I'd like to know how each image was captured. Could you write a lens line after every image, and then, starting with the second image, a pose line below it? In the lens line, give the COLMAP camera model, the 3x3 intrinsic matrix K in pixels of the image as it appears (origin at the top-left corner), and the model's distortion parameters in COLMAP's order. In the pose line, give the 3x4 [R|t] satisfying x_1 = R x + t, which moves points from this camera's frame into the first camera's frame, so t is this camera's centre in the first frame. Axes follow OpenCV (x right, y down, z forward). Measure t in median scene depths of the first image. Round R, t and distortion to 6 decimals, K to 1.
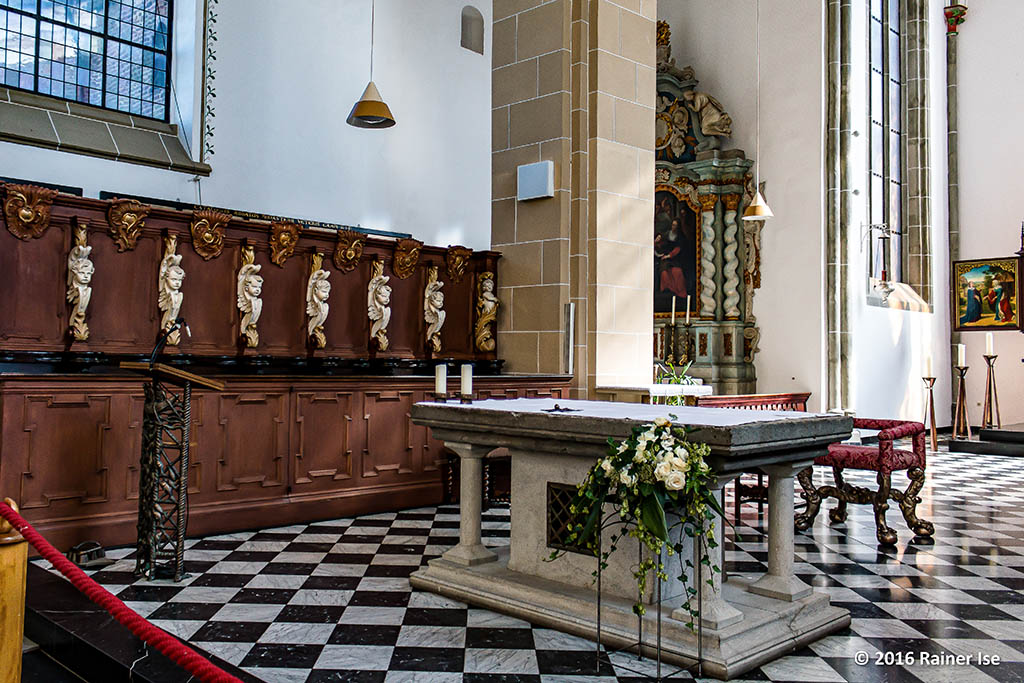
lens RADIAL K [[886.9, 0, 512.0], [0, 886.9, 341.5], [0, 0, 1]] dist [0.004766, 0.001996]
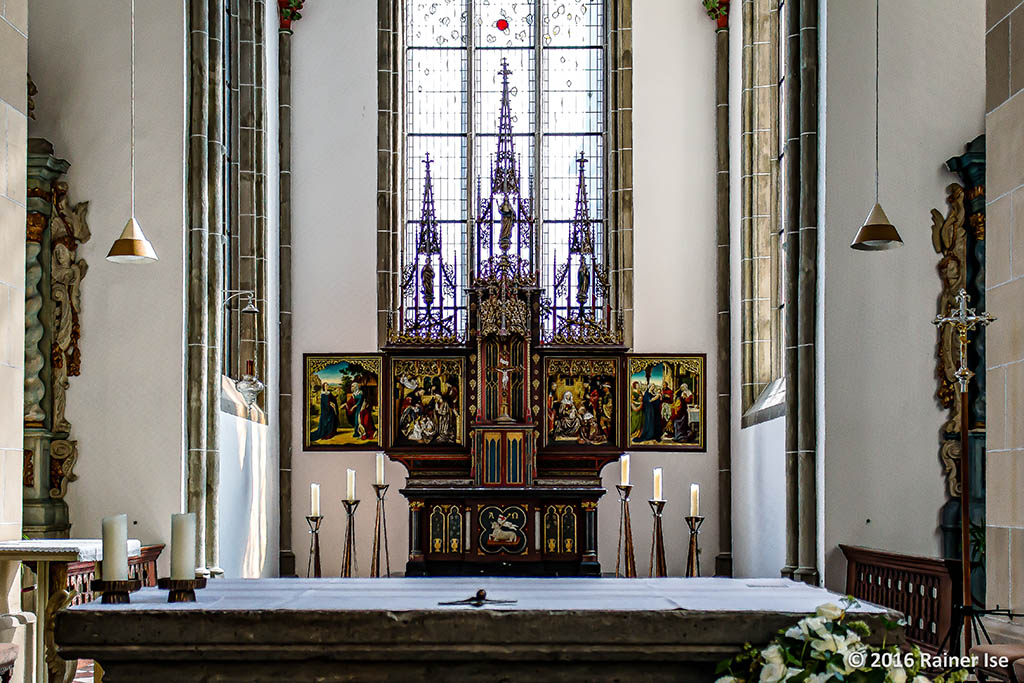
lens RADIAL K [[1301.2, 0, 511.8], [0, 1301.2, 492.3], [0, 0, 1]] dist [0.037161, 0.019961]
pose [[0.709122, -0.009026, 0.705028, -0.142554], [-0.006067, 0.999803, 0.018902, 0.000870], [-0.705060, -0.017681, 0.708927, 0.151431]]
